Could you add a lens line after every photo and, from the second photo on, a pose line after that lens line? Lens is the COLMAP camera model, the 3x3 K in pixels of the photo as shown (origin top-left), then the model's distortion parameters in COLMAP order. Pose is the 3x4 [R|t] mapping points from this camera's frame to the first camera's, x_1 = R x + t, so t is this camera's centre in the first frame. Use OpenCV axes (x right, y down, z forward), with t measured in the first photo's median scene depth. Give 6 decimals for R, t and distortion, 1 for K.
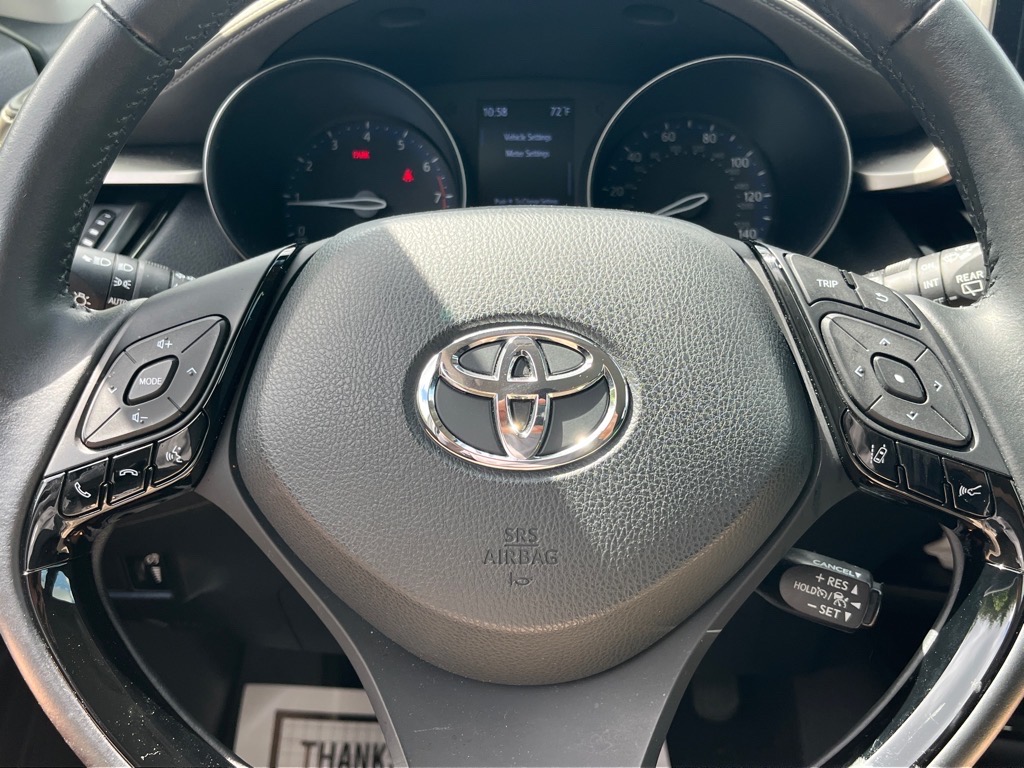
lens RADIAL K [[1150.2, 0, 515.0], [0, 1150.2, 387.8], [0, 0, 1]] dist [-0.021077, 0.000000]
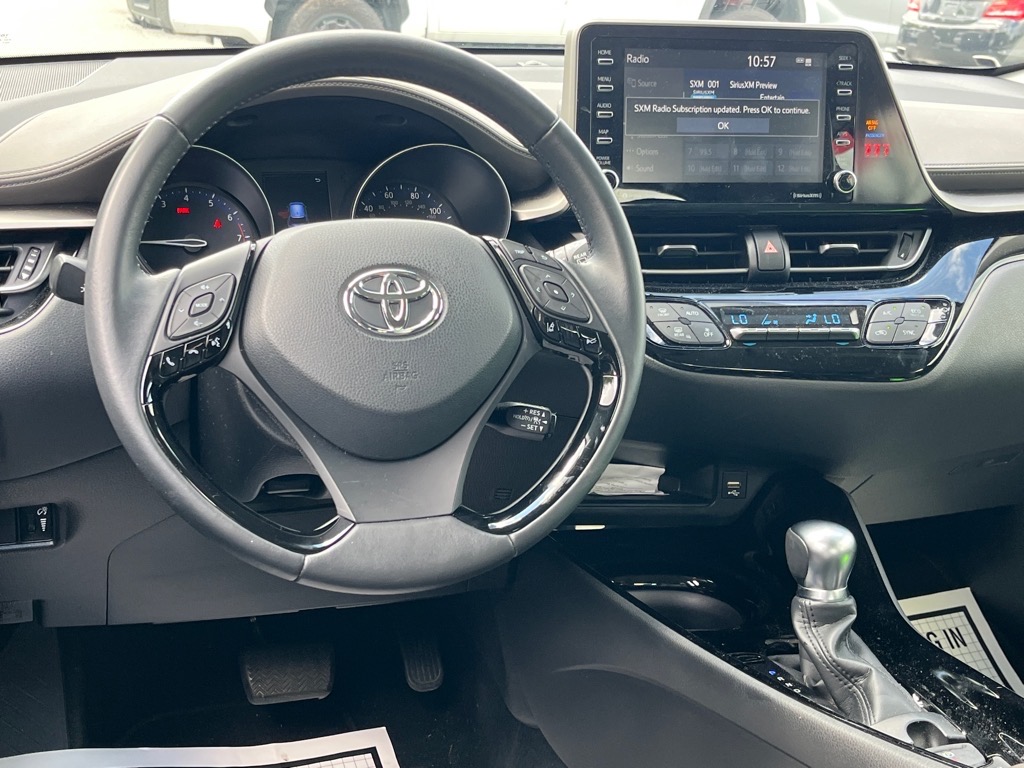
lens RADIAL K [[1376.5, 0, 510.1], [0, 1376.5, 379.5], [0, 0, 1]] dist [0.125228, 0.000000]
pose [[0.940534, -0.058742, 0.334581, -0.528107], [0.097383, 0.990220, -0.099900, 0.345433], [-0.325441, 0.126542, 0.937057, -1.157523]]
